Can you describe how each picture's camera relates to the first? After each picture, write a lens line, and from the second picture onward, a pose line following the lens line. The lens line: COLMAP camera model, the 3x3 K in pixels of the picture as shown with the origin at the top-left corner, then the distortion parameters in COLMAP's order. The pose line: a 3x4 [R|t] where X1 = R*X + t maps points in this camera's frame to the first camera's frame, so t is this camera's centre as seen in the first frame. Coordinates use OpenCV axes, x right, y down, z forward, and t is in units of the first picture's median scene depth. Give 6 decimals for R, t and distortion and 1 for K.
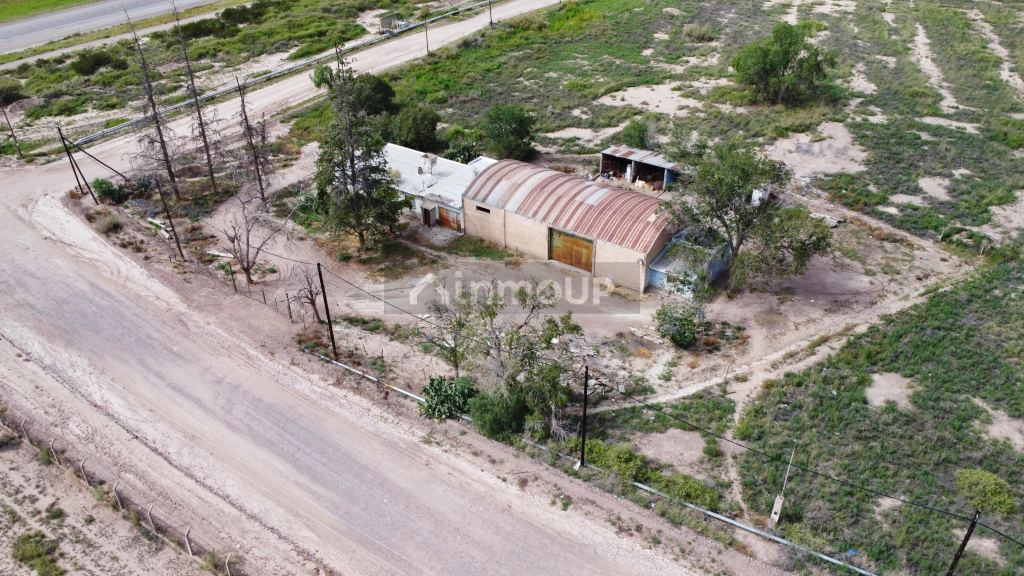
lens RADIAL K [[782.8, 0, 511.2], [0, 782.8, 269.1], [0, 0, 1]] dist [0.003965, -0.004719]
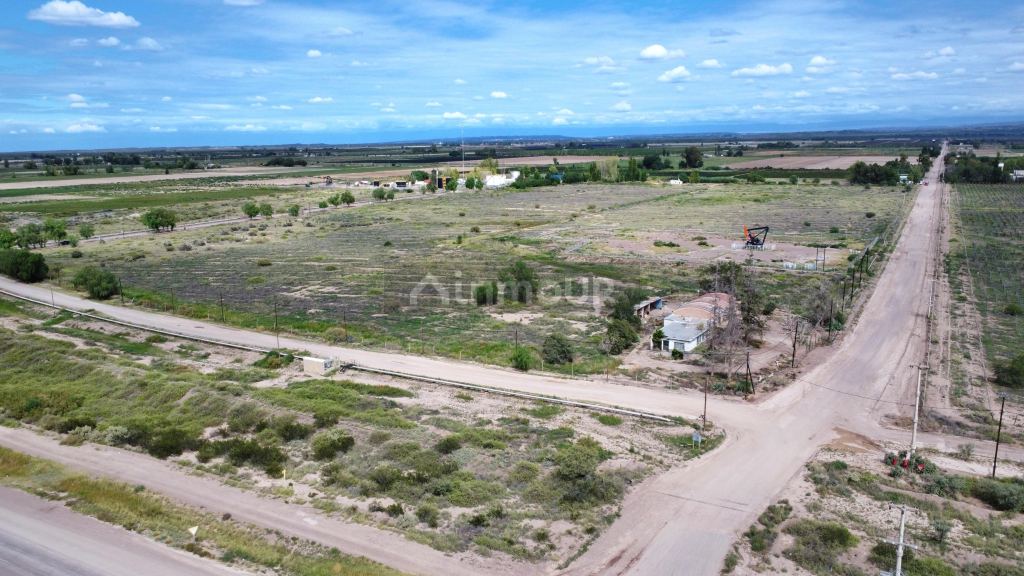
lens RADIAL K [[782.8, 0, 511.2], [0, 782.8, 269.1], [0, 0, 1]] dist [0.003965, -0.004719]
pose [[-0.072928, -0.139546, 0.987526, -1.883889], [0.532760, 0.831603, 0.156856, -0.741294], [-0.843118, 0.537554, 0.013697, 1.212430]]
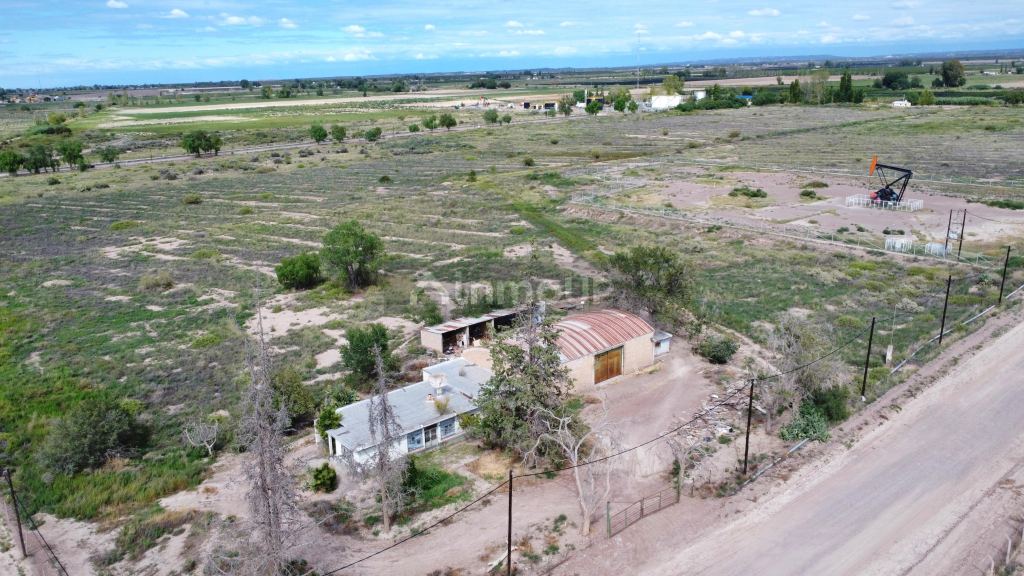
lens RADIAL K [[782.8, 0, 511.2], [0, 782.8, 269.1], [0, 0, 1]] dist [0.003965, -0.004719]
pose [[0.241086, -0.225122, 0.944033, -0.854238], [0.524506, 0.848652, 0.068429, -0.249468], [-0.816560, 0.478654, 0.322676, 0.551492]]
